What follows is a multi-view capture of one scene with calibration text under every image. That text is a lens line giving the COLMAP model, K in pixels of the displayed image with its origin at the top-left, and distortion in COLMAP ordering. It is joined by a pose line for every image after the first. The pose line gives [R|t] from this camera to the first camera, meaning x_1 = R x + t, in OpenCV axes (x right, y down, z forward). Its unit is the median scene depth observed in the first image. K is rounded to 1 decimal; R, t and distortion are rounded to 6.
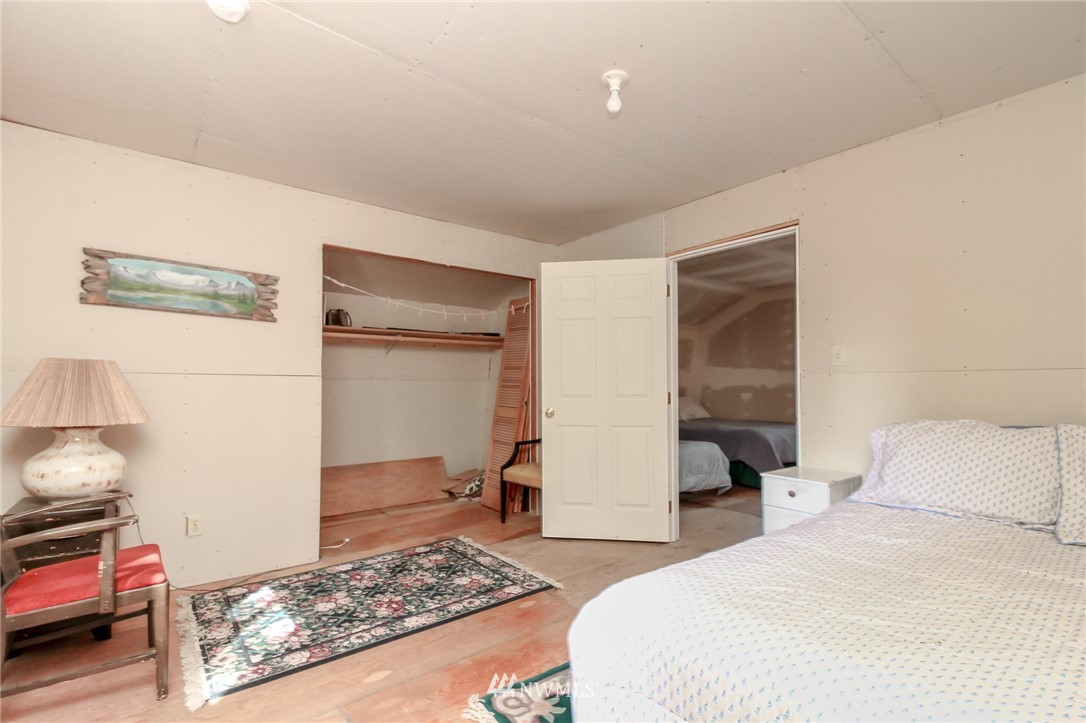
lens RADIAL K [[507.1, 0, 546.3], [0, 507.1, 367.1], [0, 0, 1]] dist [-0.000019, -0.000082]
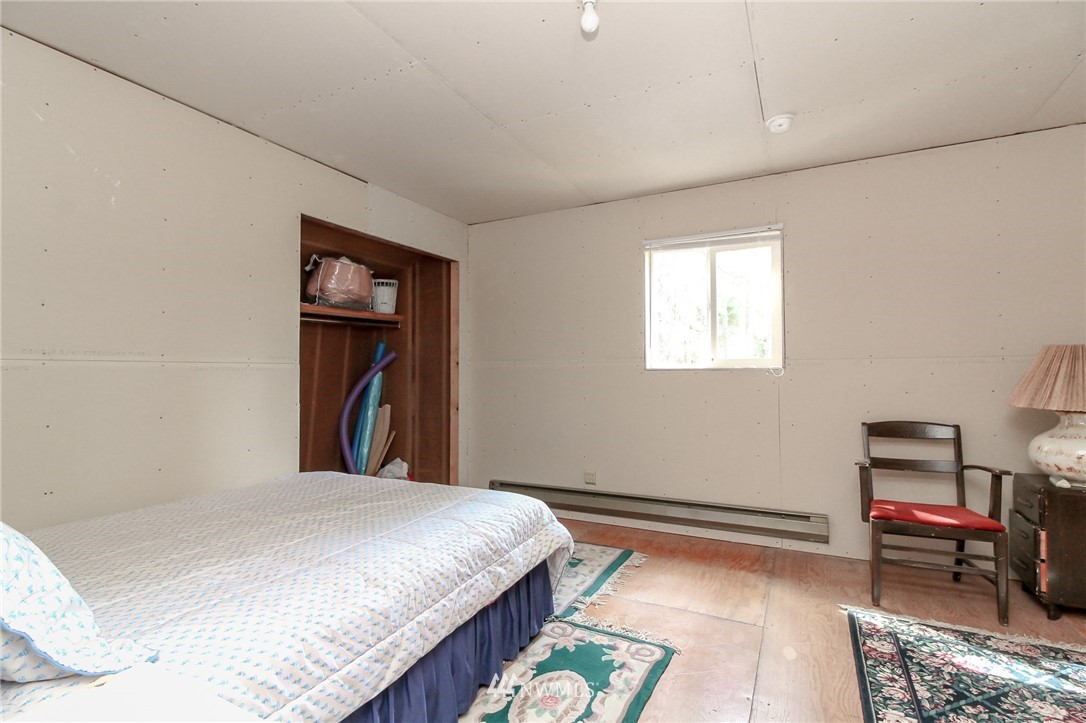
lens RADIAL K [[507.1, 0, 545.4], [0, 507.1, 363.3], [0, 0, 1]] dist [-0.000019, -0.000082]
pose [[-0.912721, -0.004428, -0.408559, 0.463662], [0.021325, 0.998062, -0.058456, 0.058223], [0.408026, -0.062066, -0.910858, 1.499369]]
